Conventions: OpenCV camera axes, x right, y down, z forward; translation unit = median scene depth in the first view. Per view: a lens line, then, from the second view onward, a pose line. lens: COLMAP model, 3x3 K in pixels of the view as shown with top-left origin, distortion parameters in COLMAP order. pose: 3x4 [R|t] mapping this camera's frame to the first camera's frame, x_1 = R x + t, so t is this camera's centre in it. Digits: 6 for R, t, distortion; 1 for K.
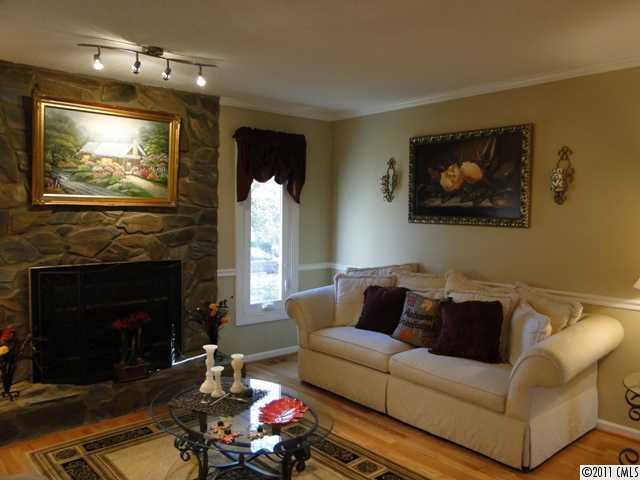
lens RADIAL K [[527.6, 0, 327.0], [0, 527.6, 241.0], [0, 0, 1]] dist [0.001705, -0.008690]
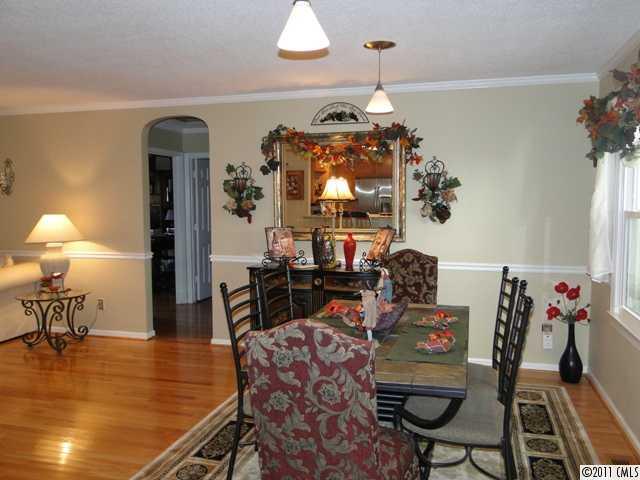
lens RADIAL K [[527.6, 0, 321.2], [0, 527.6, 236.7], [0, 0, 1]] dist [0.001705, -0.008690]
pose [[0.841758, -0.060080, 0.536502, 0.159004], [0.050367, 0.998193, 0.032758, 0.020175], [-0.537500, -0.000552, 0.843263, -0.344798]]
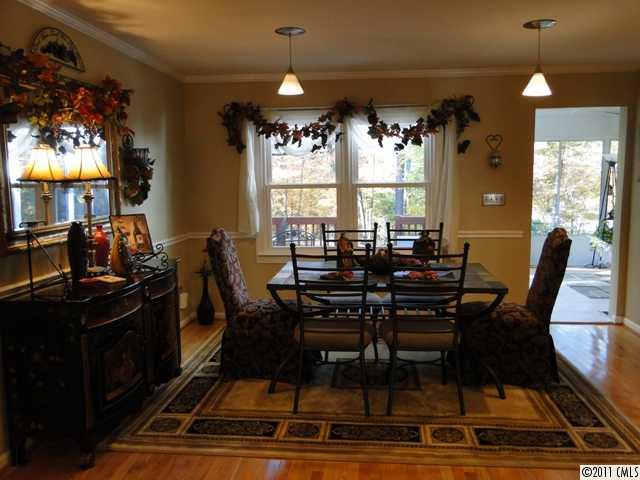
lens RADIAL K [[527.6, 0, 322.4], [0, 527.6, 241.5], [0, 0, 1]] dist [0.001705, -0.008690]
pose [[-0.684124, -0.096342, 0.722975, 0.079699], [0.040745, 0.984642, 0.169767, -0.011021], [-0.728227, 0.145600, -0.669692, 0.232158]]
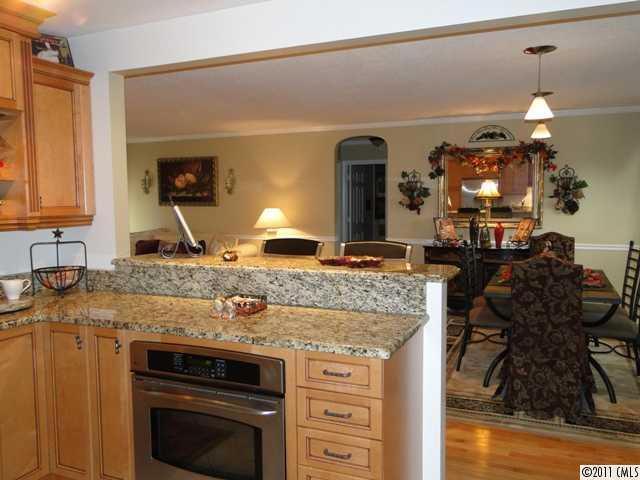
lens RADIAL K [[527.6, 0, 320.6], [0, 527.6, 239.8], [0, 0, 1]] dist [0.001705, -0.008690]
pose [[0.905762, -0.057141, 0.419917, -0.058204], [0.046806, 0.998295, 0.034885, 0.023384], [-0.421195, -0.011943, 0.906892, -0.464306]]
